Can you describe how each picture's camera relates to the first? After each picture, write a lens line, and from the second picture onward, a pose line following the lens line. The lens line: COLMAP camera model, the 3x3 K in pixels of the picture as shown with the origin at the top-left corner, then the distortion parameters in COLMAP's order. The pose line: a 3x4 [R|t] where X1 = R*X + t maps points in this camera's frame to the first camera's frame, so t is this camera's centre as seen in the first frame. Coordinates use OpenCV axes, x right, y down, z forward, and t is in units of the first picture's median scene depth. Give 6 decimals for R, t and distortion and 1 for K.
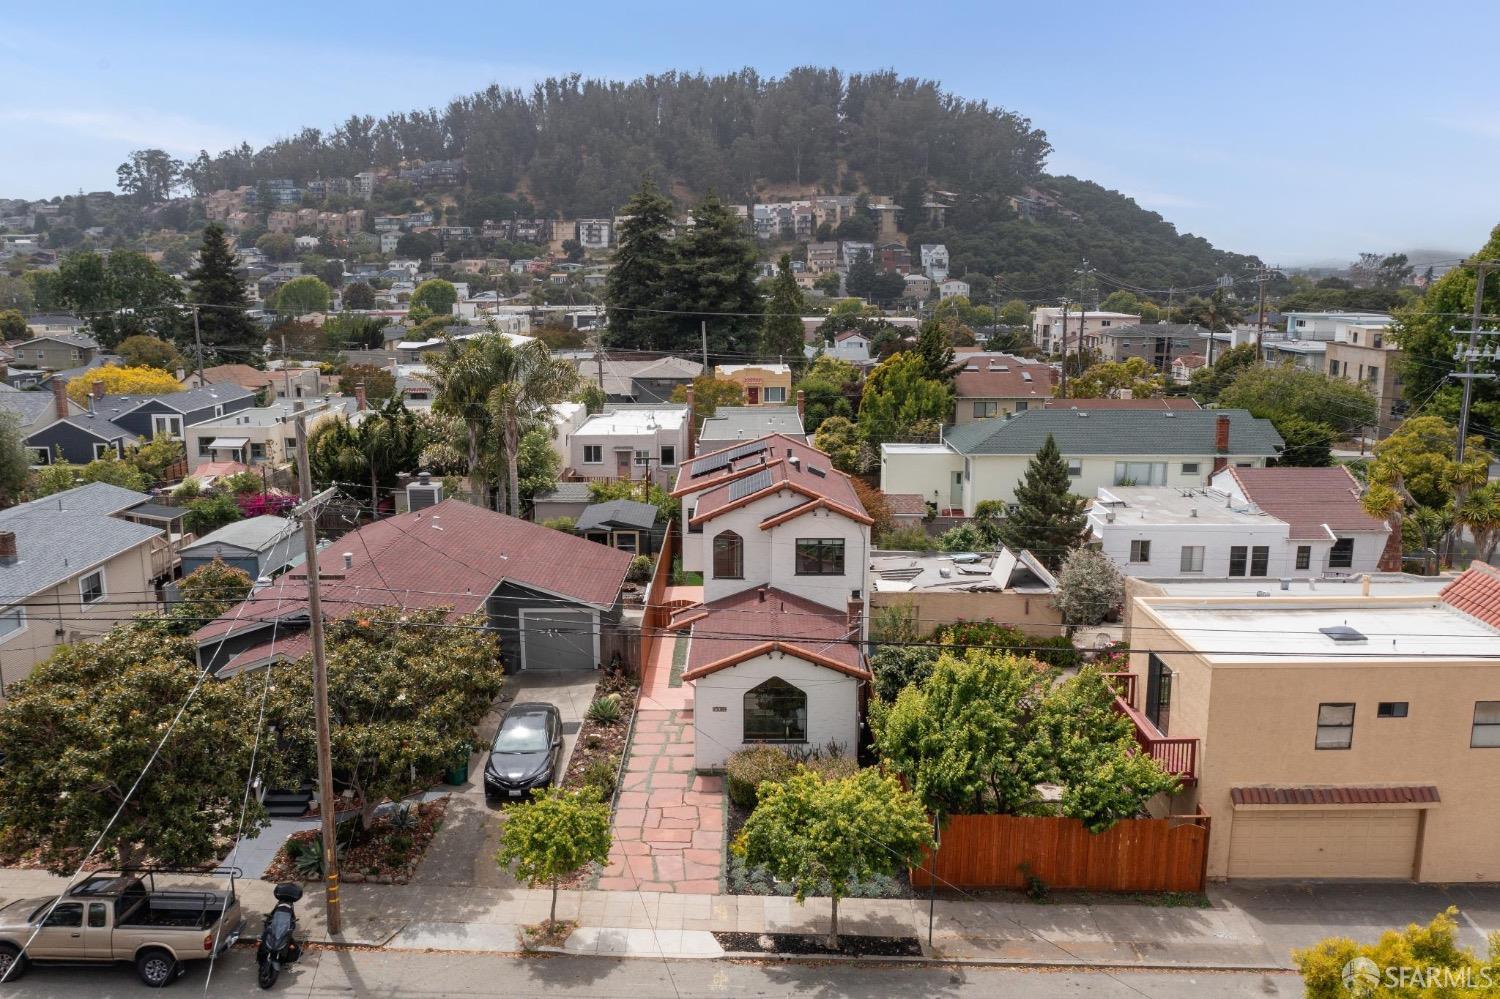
lens RADIAL K [[1167.9, 0, 749.9], [0, 1167.9, 491.2], [0, 0, 1]] dist [-0.019885, 0.004648]
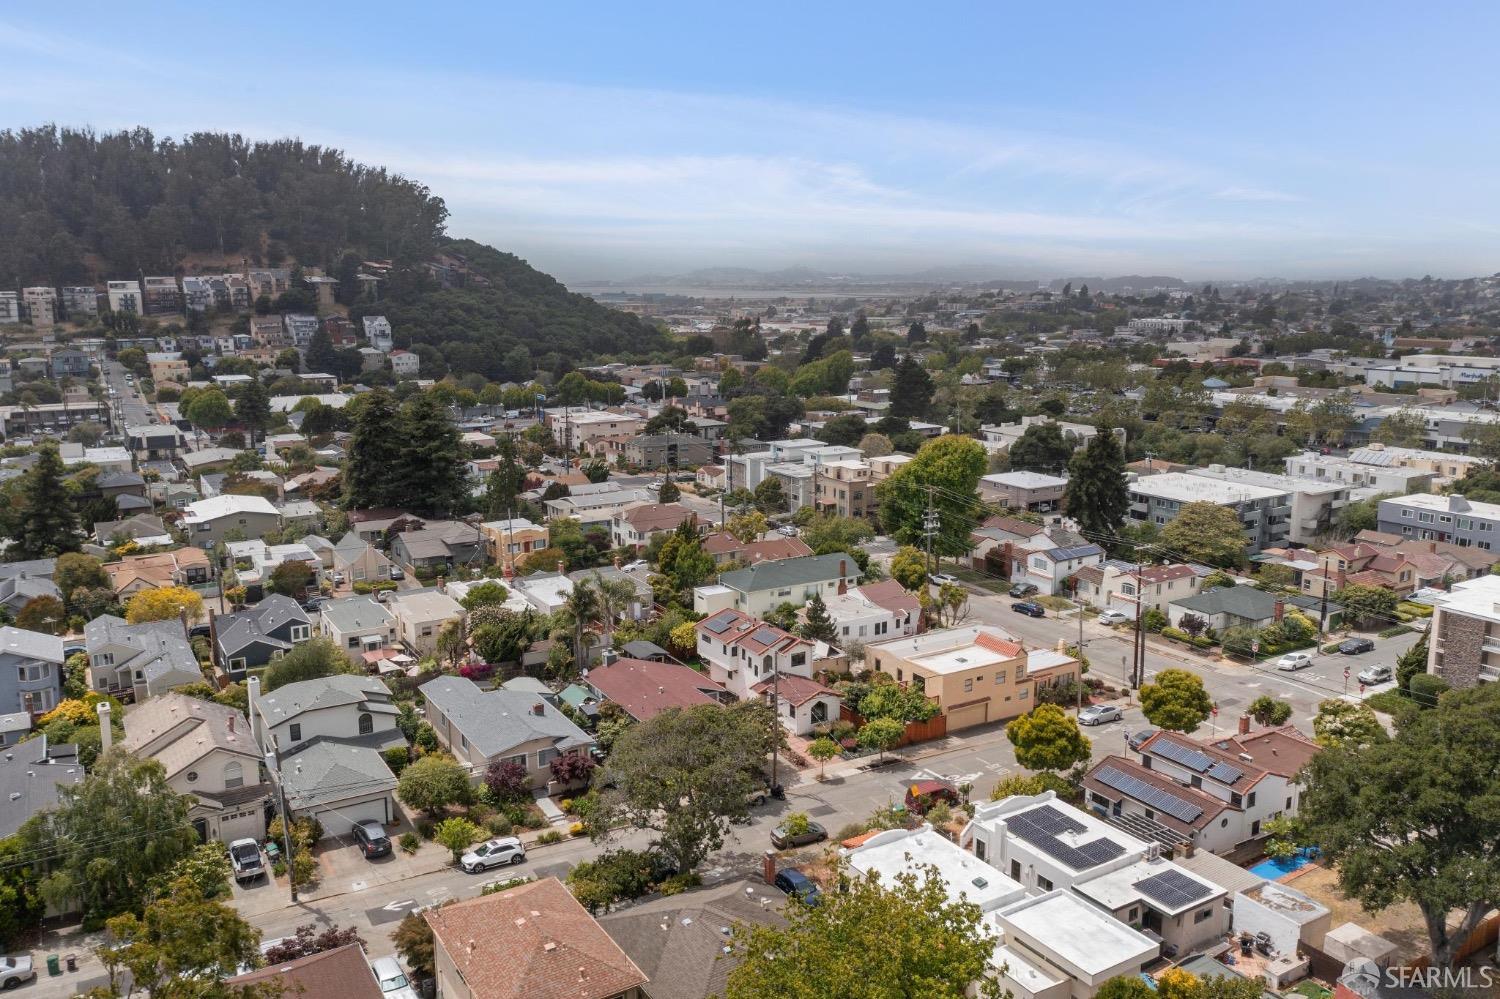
lens RADIAL K [[1167.9, 0, 752.0], [0, 1167.9, 501.7], [0, 0, 1]] dist [-0.019885, 0.004648]
pose [[0.853728, -0.096865, 0.511631, -0.309099], [0.097349, 0.994913, 0.025922, -0.087312], [-0.511539, 0.027677, 0.858814, -0.299906]]
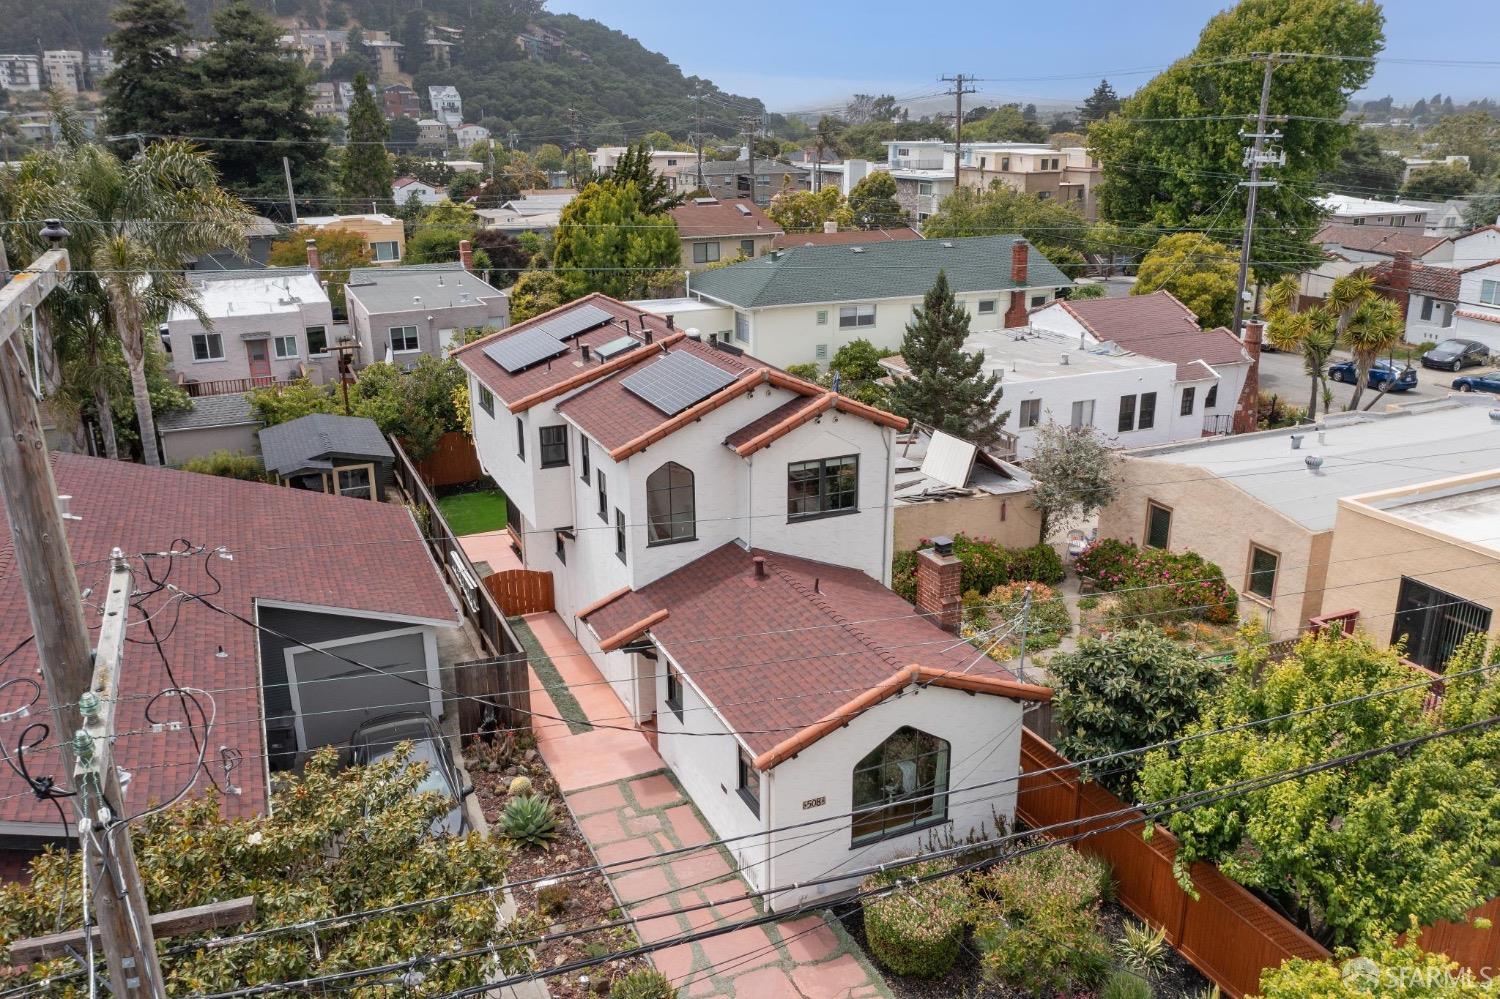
lens RADIAL K [[1167.9, 0, 746.9], [0, 1167.9, 490.5], [0, 0, 1]] dist [-0.019885, 0.004648]
pose [[0.914445, -0.129184, 0.383538, -0.044146], [0.082029, 0.987179, 0.136926, -0.006195], [-0.396309, -0.093750, 0.913318, 0.095642]]
